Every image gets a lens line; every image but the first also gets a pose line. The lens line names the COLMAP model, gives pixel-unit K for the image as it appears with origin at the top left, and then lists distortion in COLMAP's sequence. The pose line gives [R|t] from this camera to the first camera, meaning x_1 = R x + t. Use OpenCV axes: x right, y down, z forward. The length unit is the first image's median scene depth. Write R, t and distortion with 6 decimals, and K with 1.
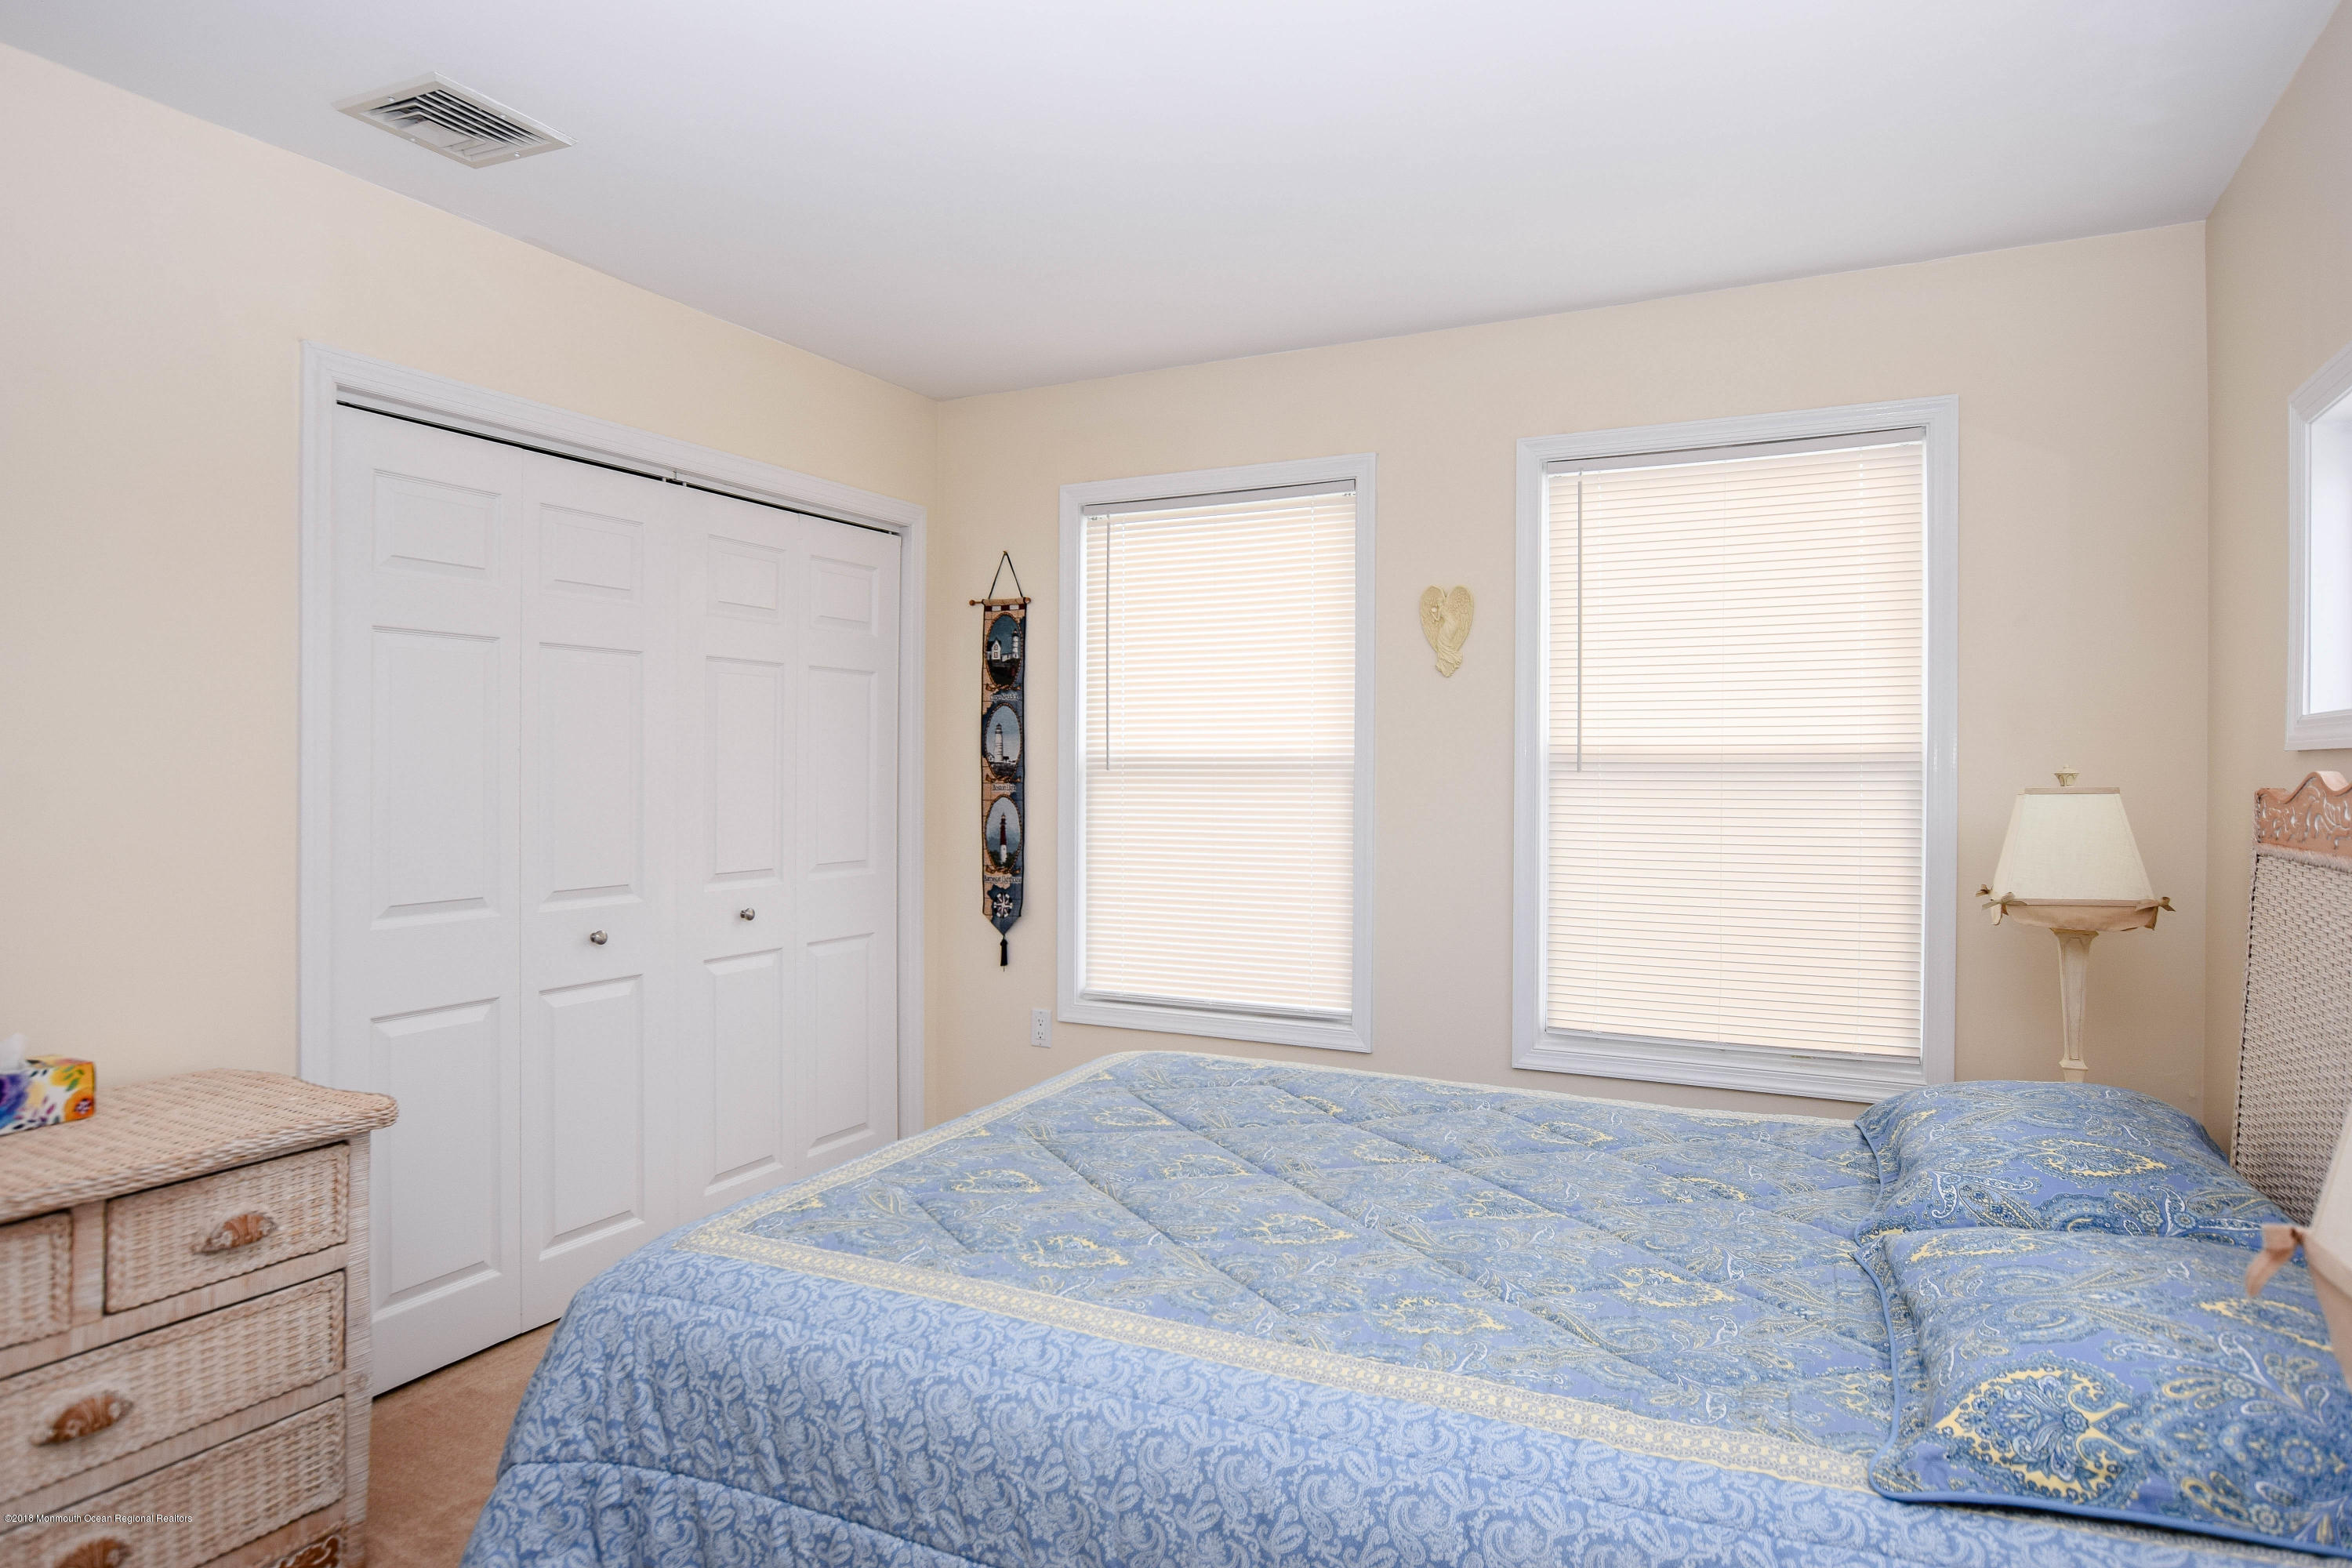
lens RADIAL K [[1412.3, 0, 1183.8], [0, 1412.3, 775.2], [0, 0, 1]] dist [-0.013427, 0.001637]
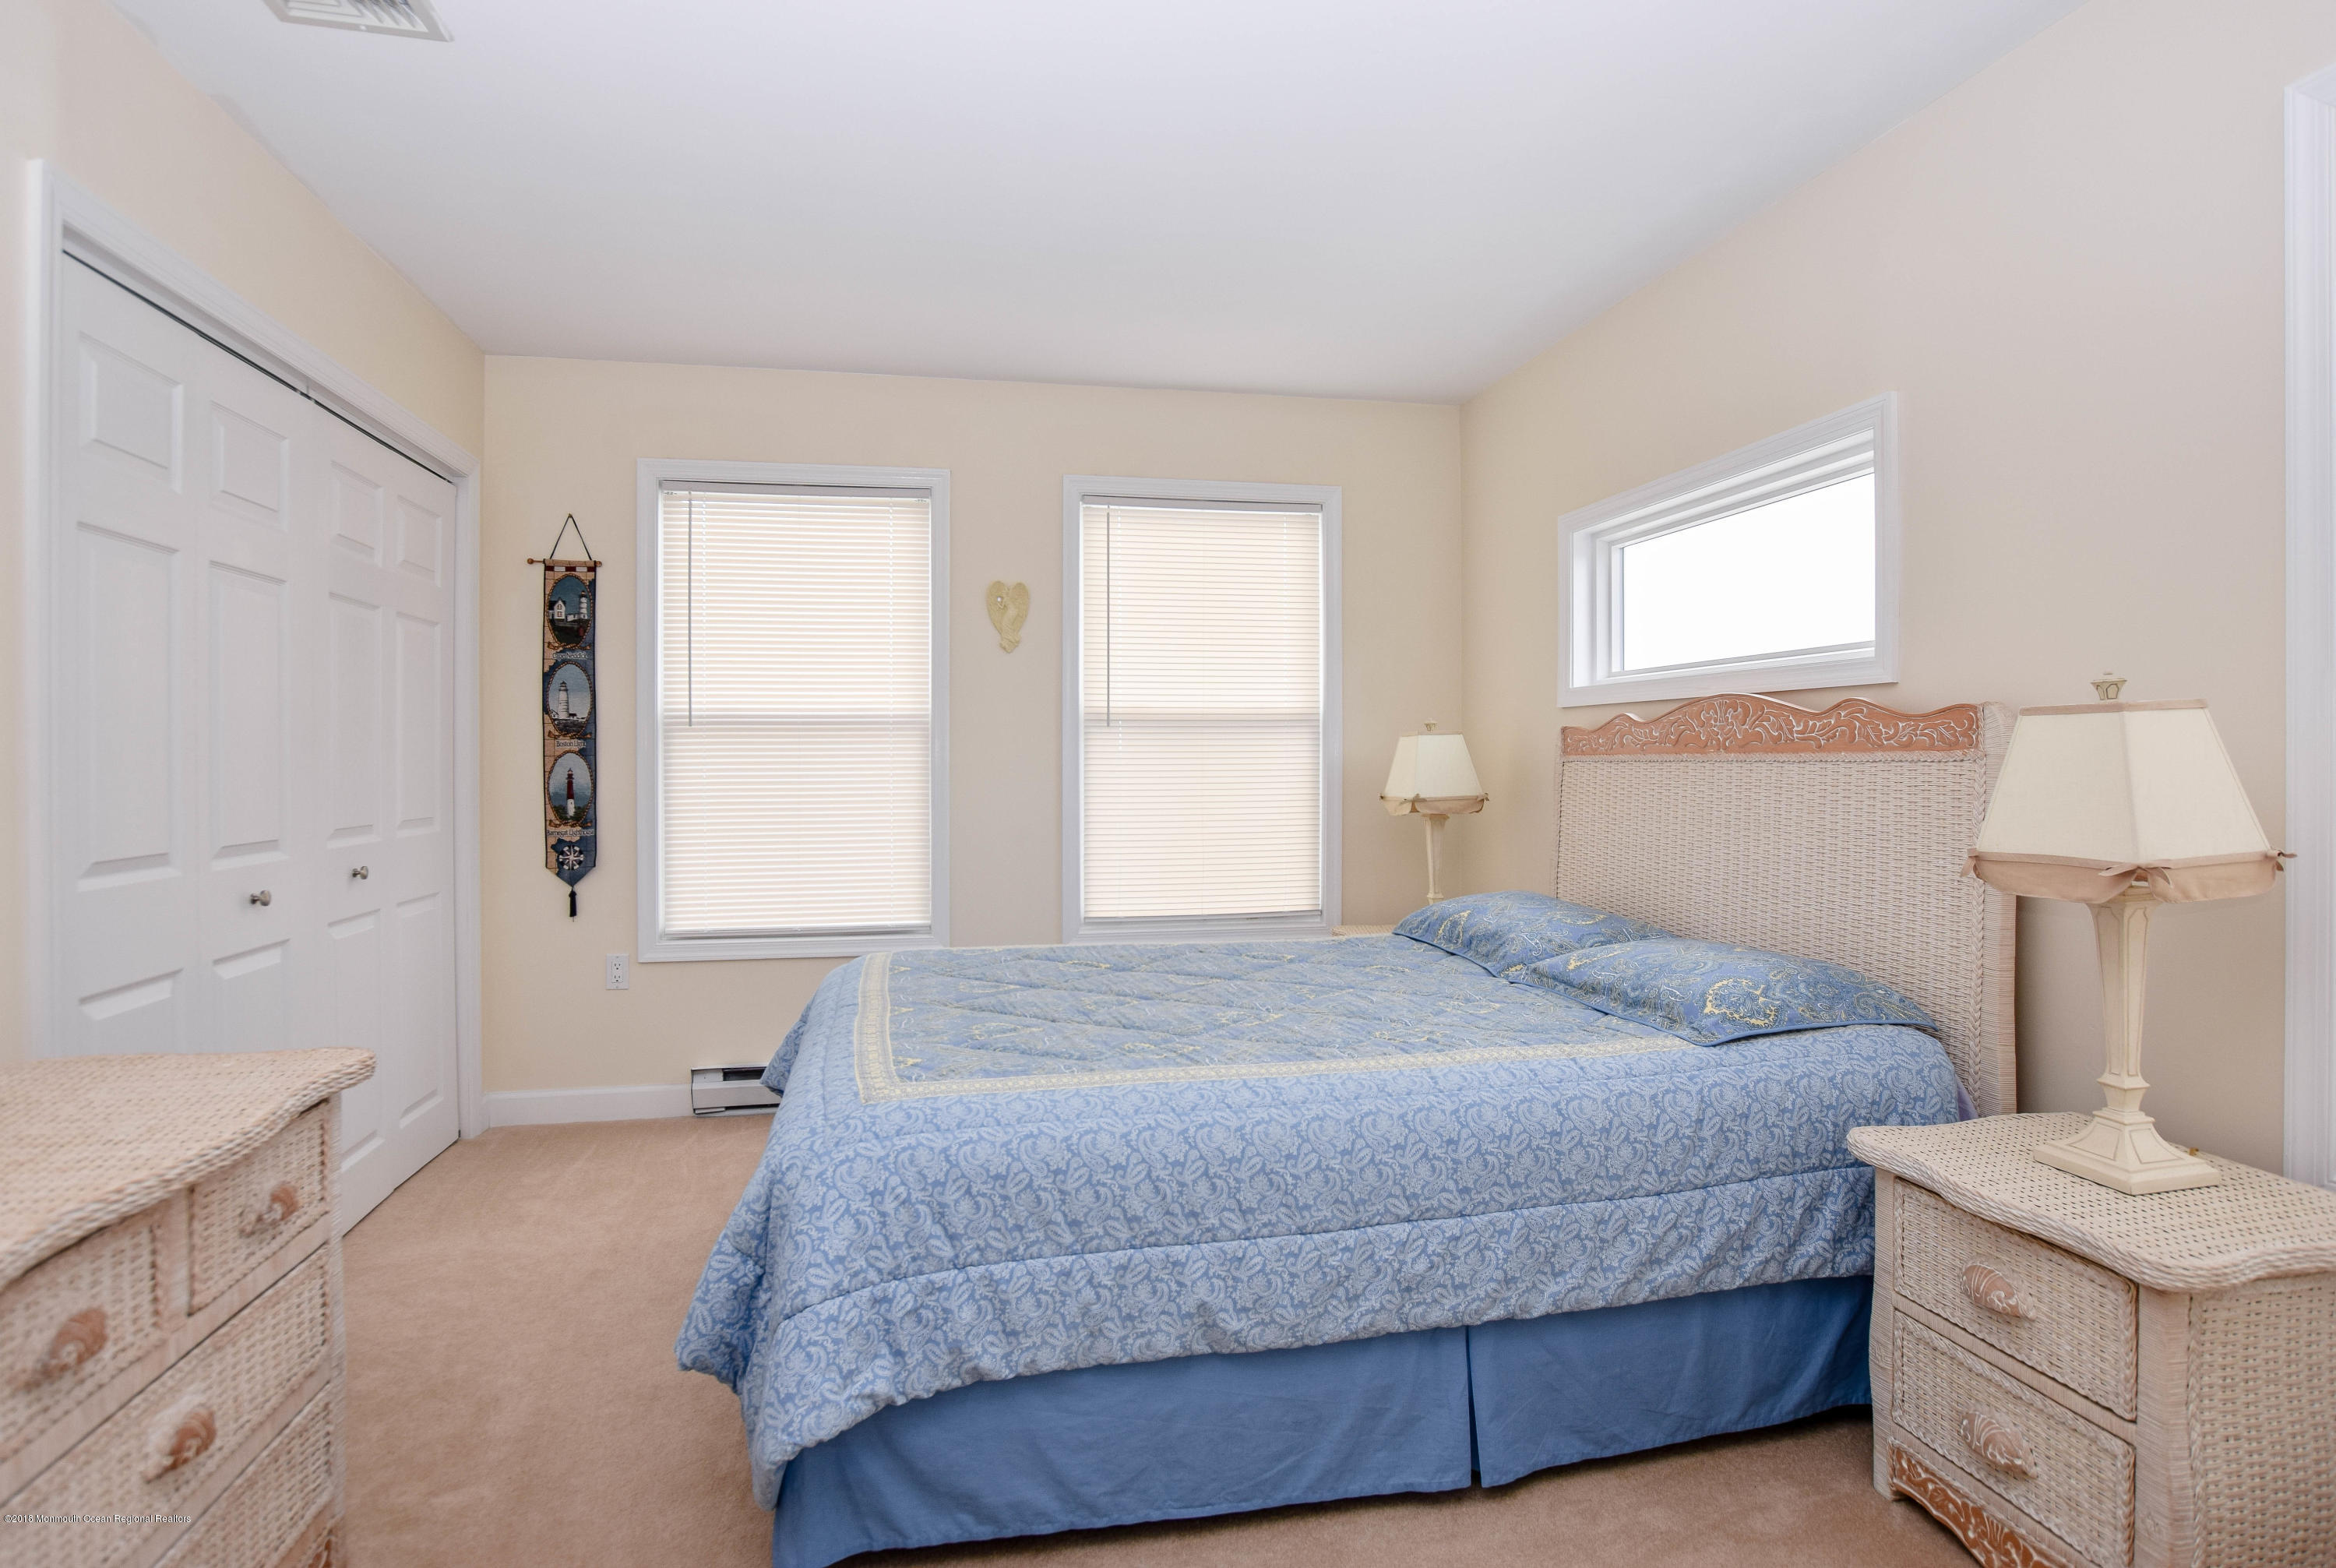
lens RADIAL K [[1231.3, 0, 1175.9], [0, 1231.3, 774.8], [0, 0, 1]] dist [-0.031588, 0.005003]
pose [[0.776932, -0.014620, 0.629414, -0.596404], [0.010644, 0.999892, 0.010087, 0.047011], [-0.629494, -0.001137, 0.777004, 0.052855]]
